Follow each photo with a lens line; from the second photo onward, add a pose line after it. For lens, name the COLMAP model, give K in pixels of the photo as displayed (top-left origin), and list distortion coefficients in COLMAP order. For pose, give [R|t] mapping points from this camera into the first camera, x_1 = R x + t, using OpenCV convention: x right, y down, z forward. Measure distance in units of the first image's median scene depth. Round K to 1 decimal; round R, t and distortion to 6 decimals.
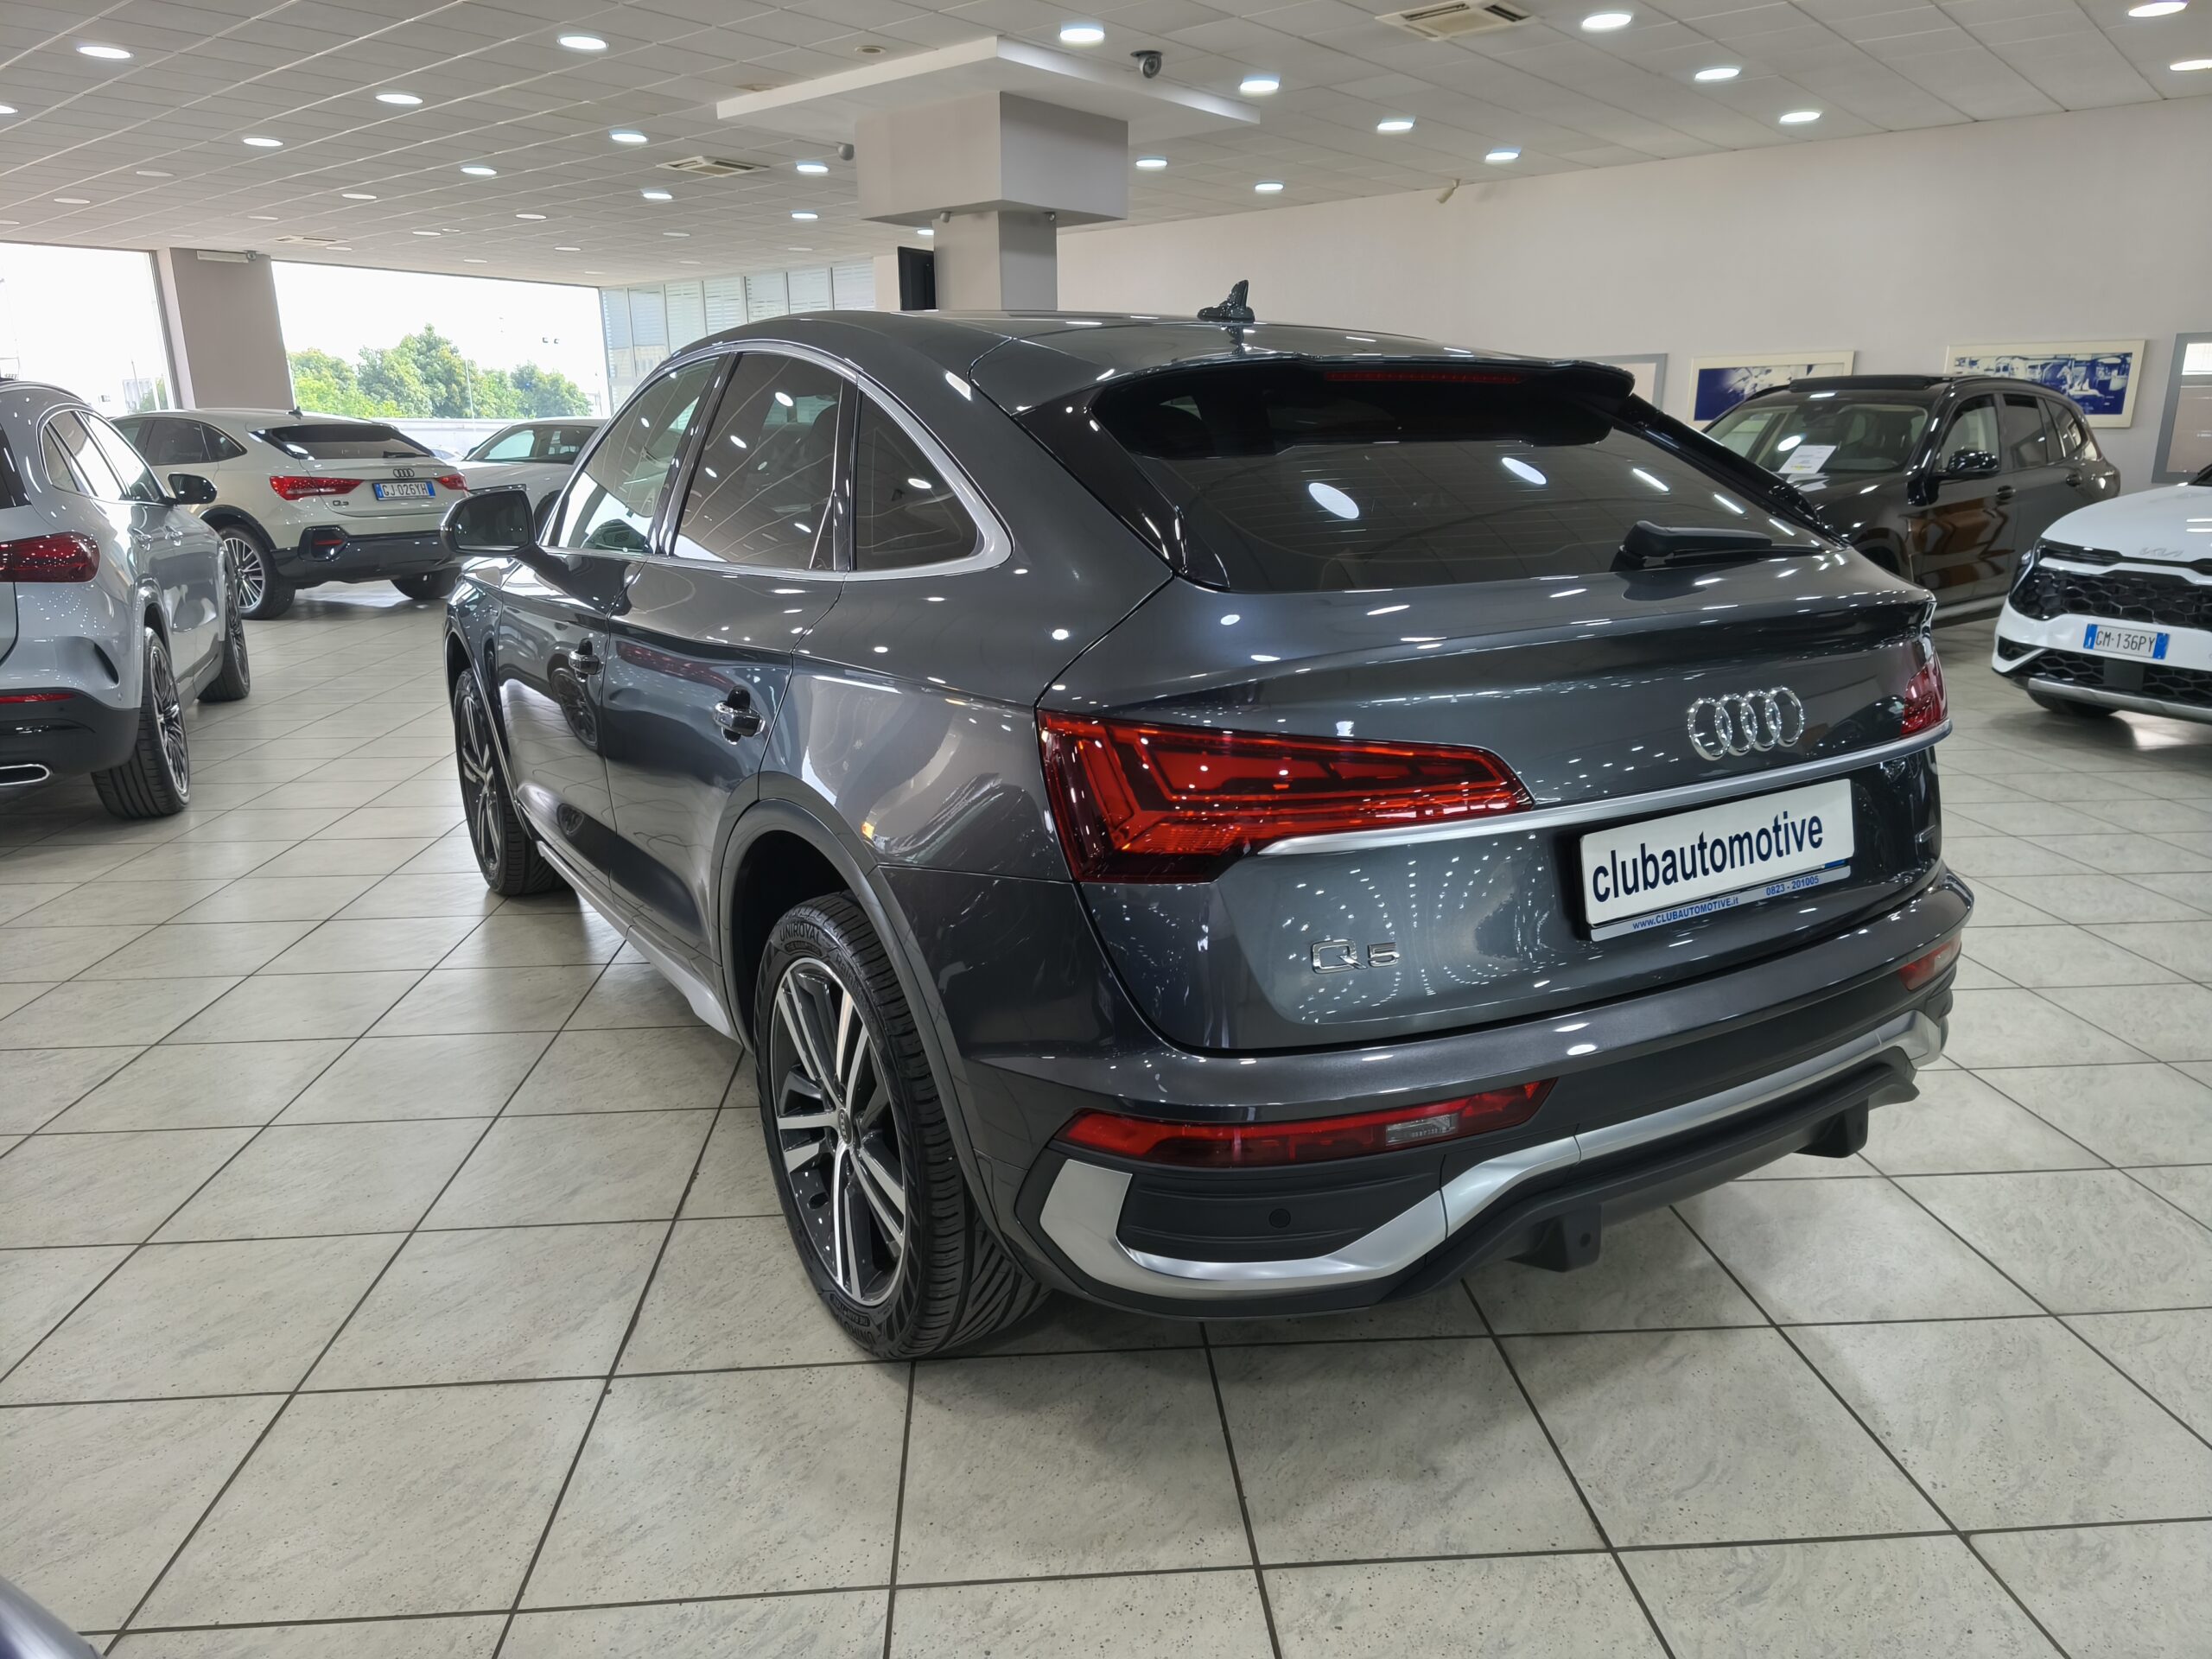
lens RADIAL K [[1471.0, 0, 1117.4], [0, 1471.0, 831.4], [0, 0, 1]] dist [0.036536, -0.001901]
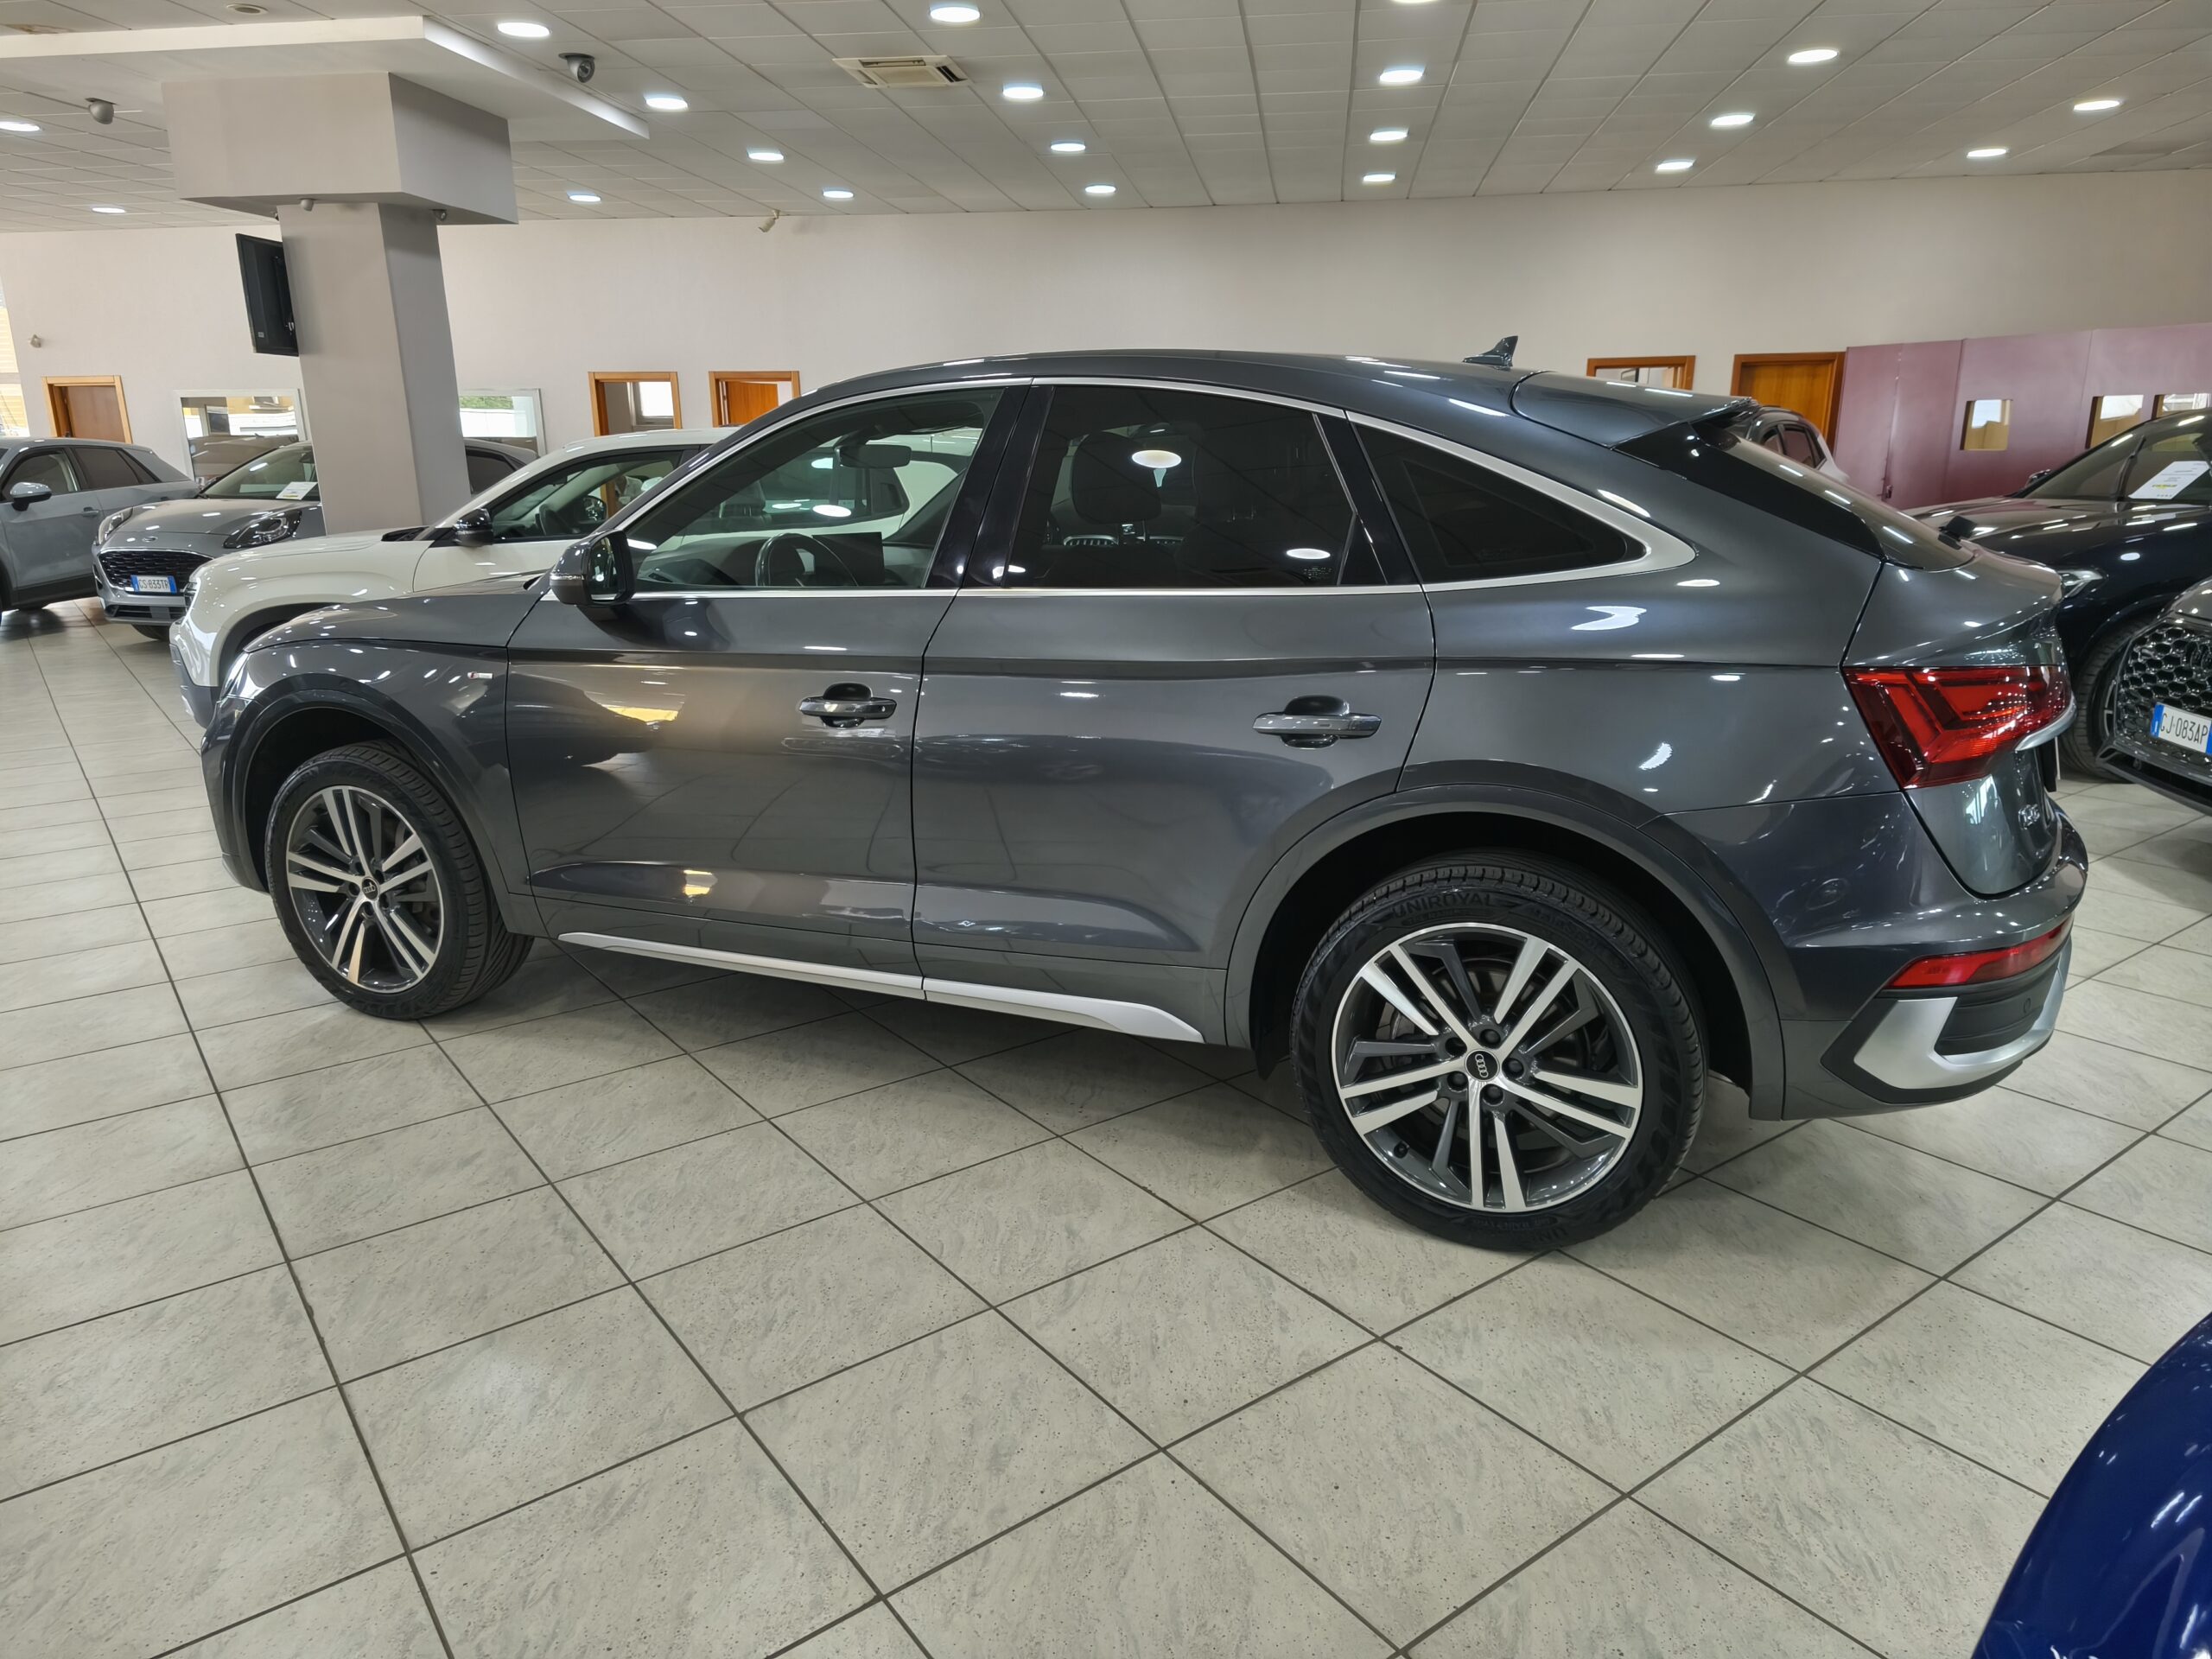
lens RADIAL K [[1461.9, 0, 1117.8], [0, 1461.9, 821.8], [0, 0, 1]] dist [0.033833, -0.002765]
pose [[0.837395, -0.136291, 0.529334, -1.016241], [0.145223, 0.989085, 0.024926, -0.057312], [-0.526954, 0.055999, 0.848047, 0.177767]]
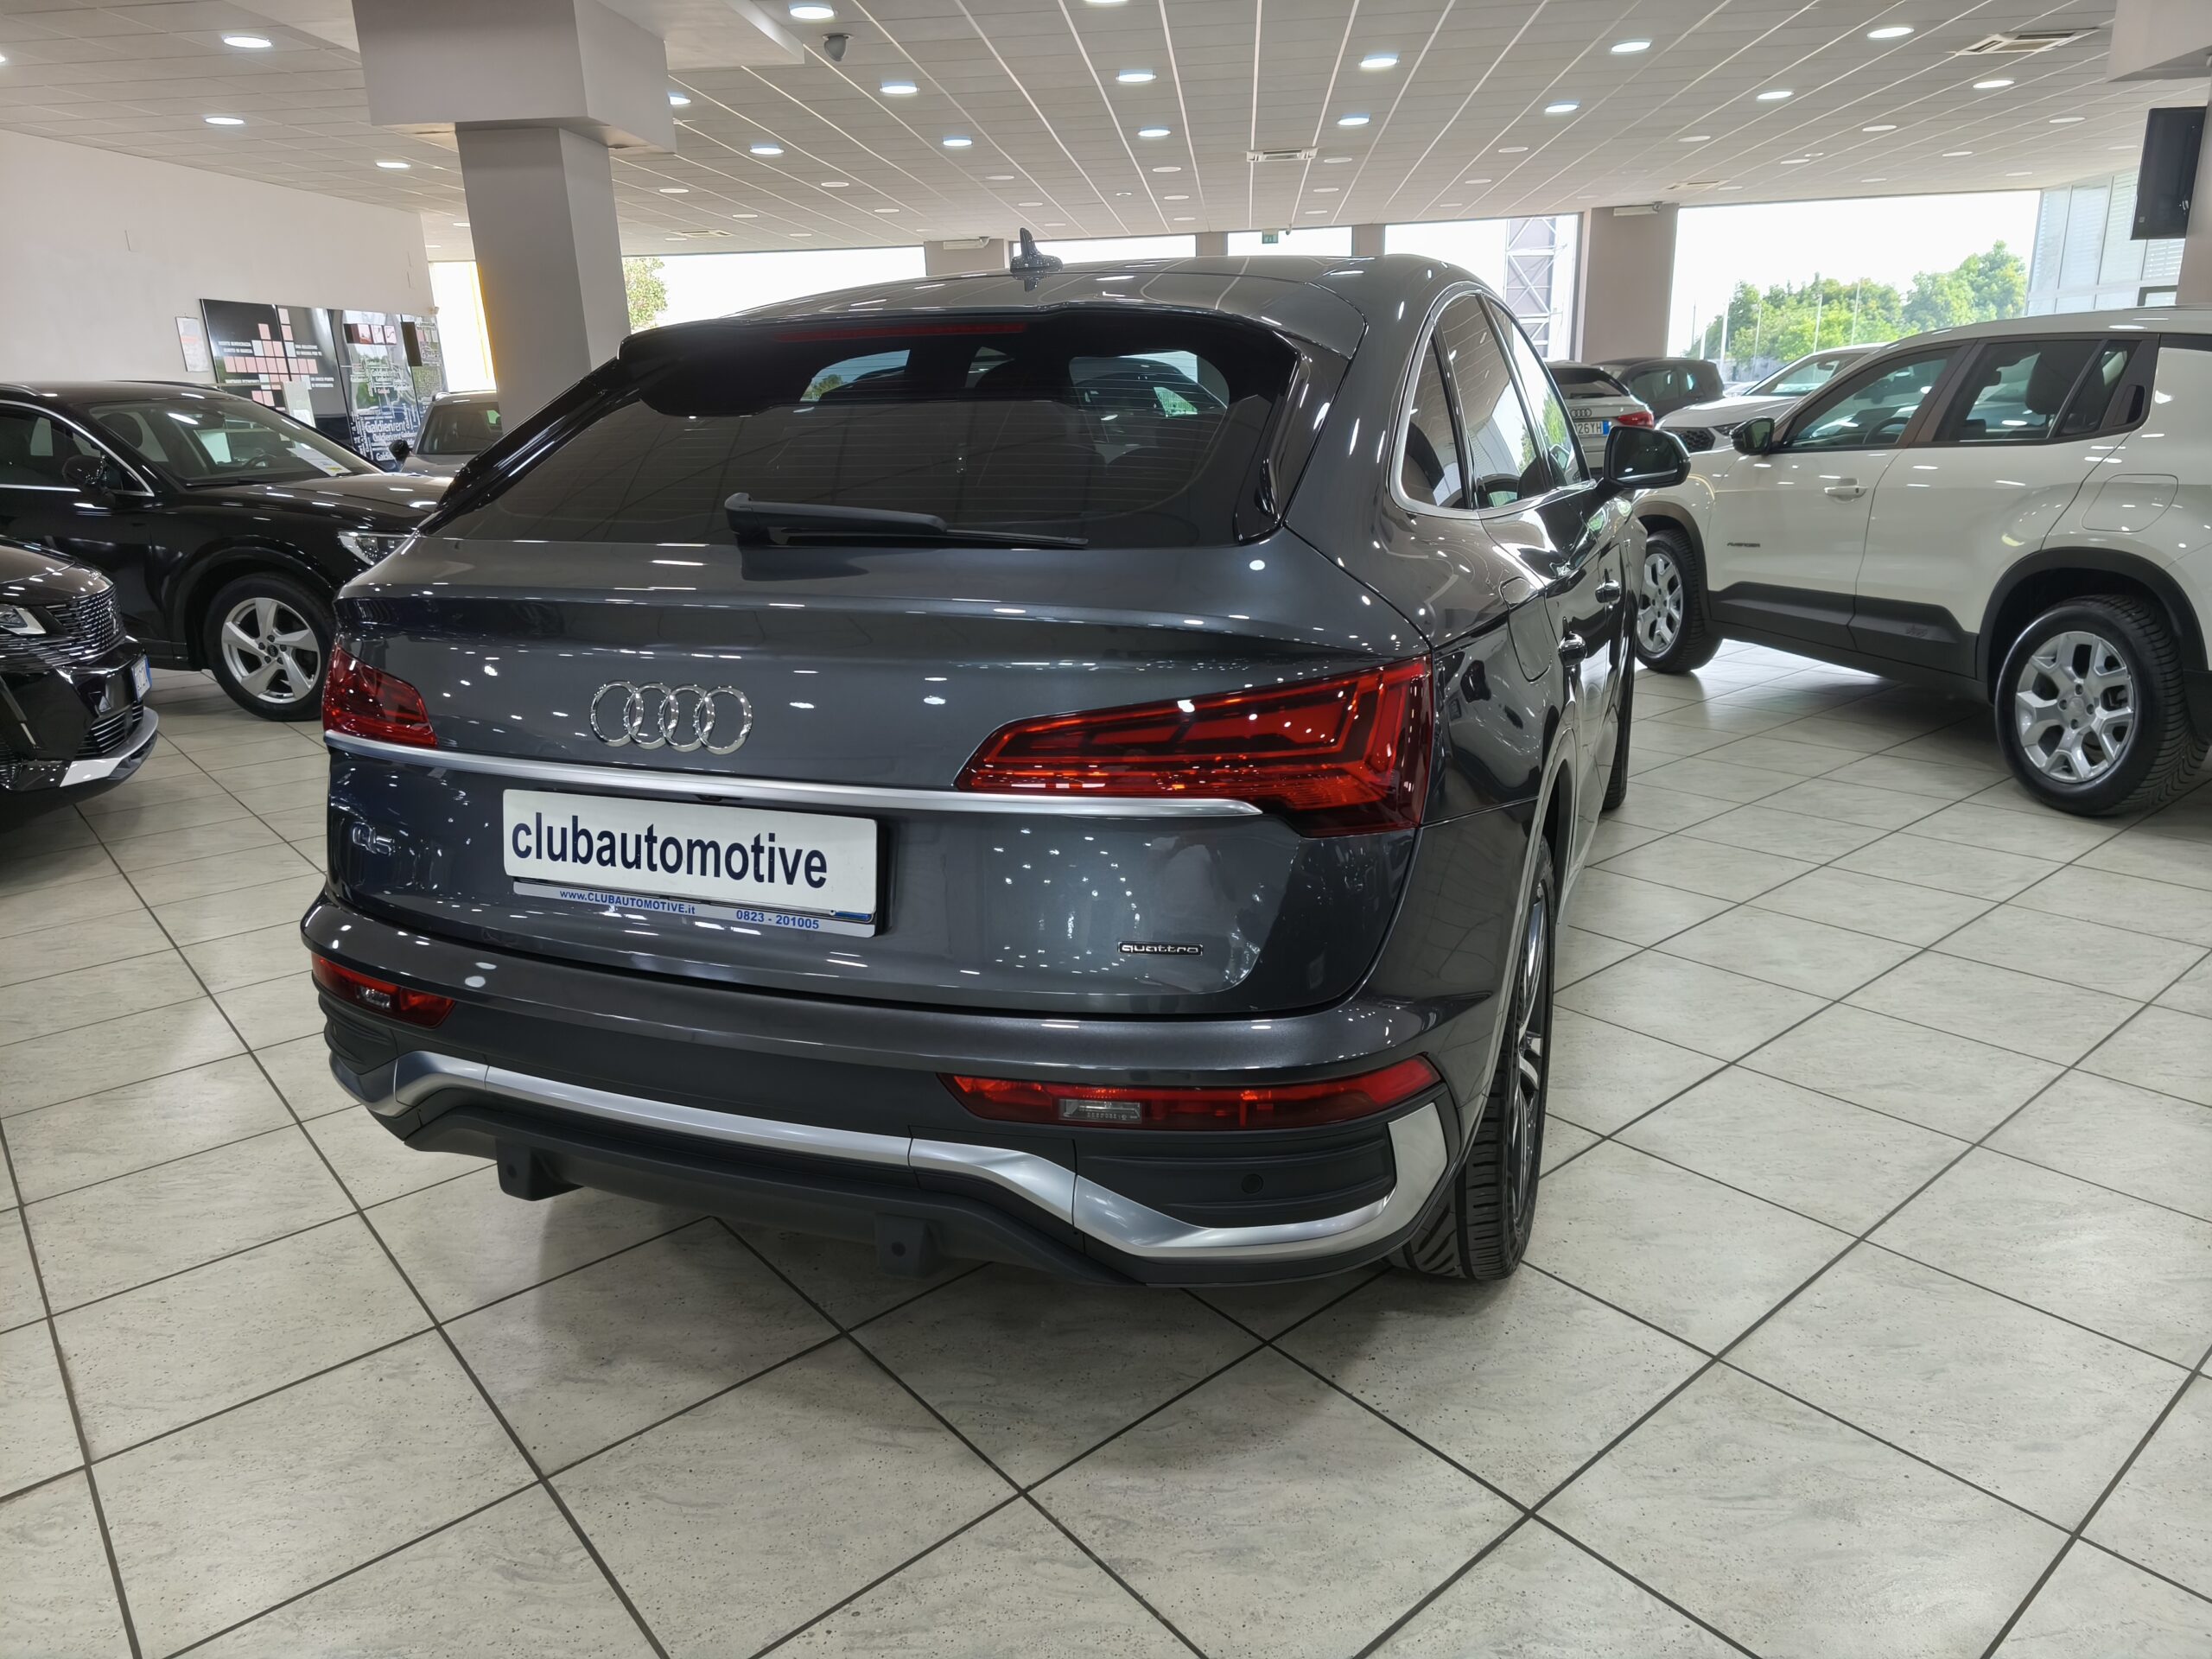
lens RADIAL K [[1471.0, 0, 1117.4], [0, 1471.0, 831.4], [0, 0, 1]] dist [0.036536, -0.001901]
pose [[0.595219, 0.219466, -0.773013, 1.029656], [-0.186012, 0.973483, 0.133153, -0.138997], [0.781738, 0.064534, 0.620259, 0.515337]]
